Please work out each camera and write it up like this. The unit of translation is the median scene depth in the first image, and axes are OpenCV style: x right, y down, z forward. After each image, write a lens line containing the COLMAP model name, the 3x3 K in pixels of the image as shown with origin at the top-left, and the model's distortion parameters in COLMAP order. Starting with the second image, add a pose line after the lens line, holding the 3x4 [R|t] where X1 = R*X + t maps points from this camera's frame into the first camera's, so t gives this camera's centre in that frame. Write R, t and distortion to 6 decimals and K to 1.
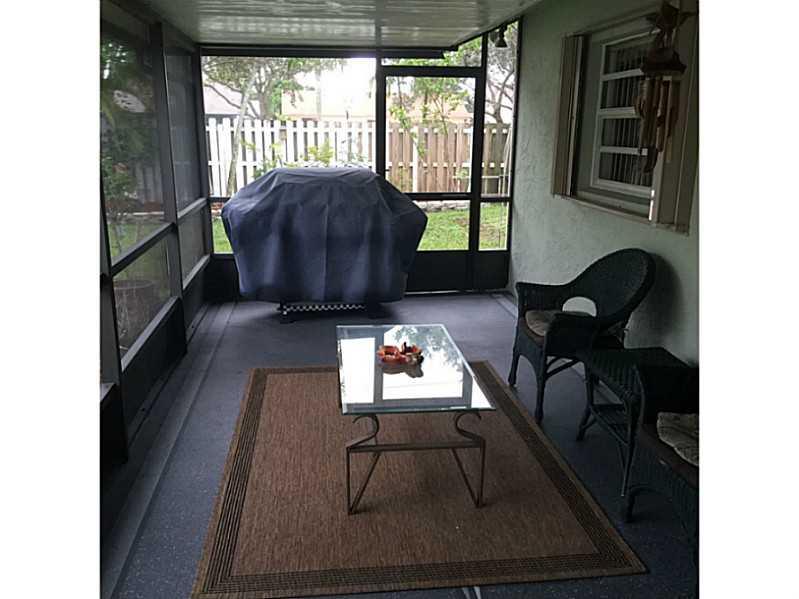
lens RADIAL K [[671.1, 0, 399.5], [0, 671.1, 299.5], [0, 0, 1]] dist [0.059543, -0.018102]
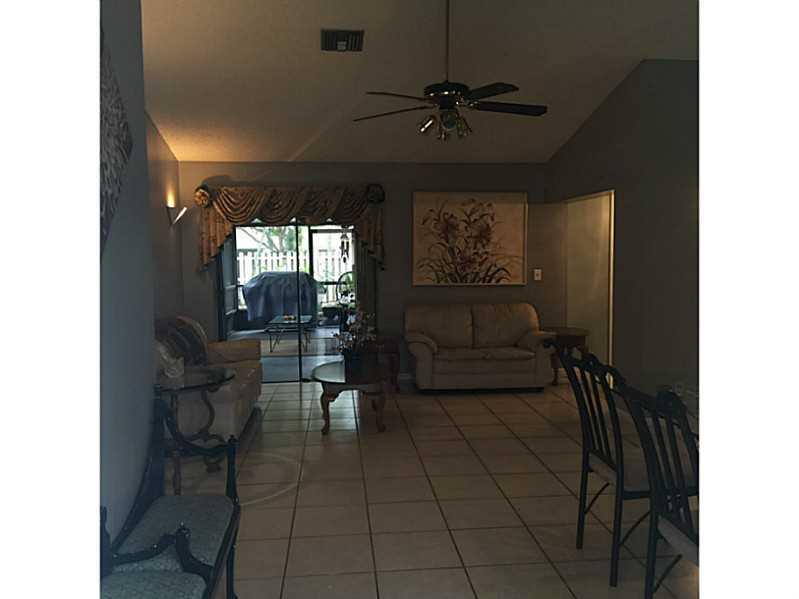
lens RADIAL K [[671.1, 0, 399.5], [0, 671.1, 299.5], [0, 0, 1]] dist [0.059543, -0.018102]
pose [[0.999293, -0.016744, -0.033654, 0.365412], [0.010233, 0.982673, -0.185064, 0.343708], [0.036169, 0.184589, 0.982150, -1.291716]]
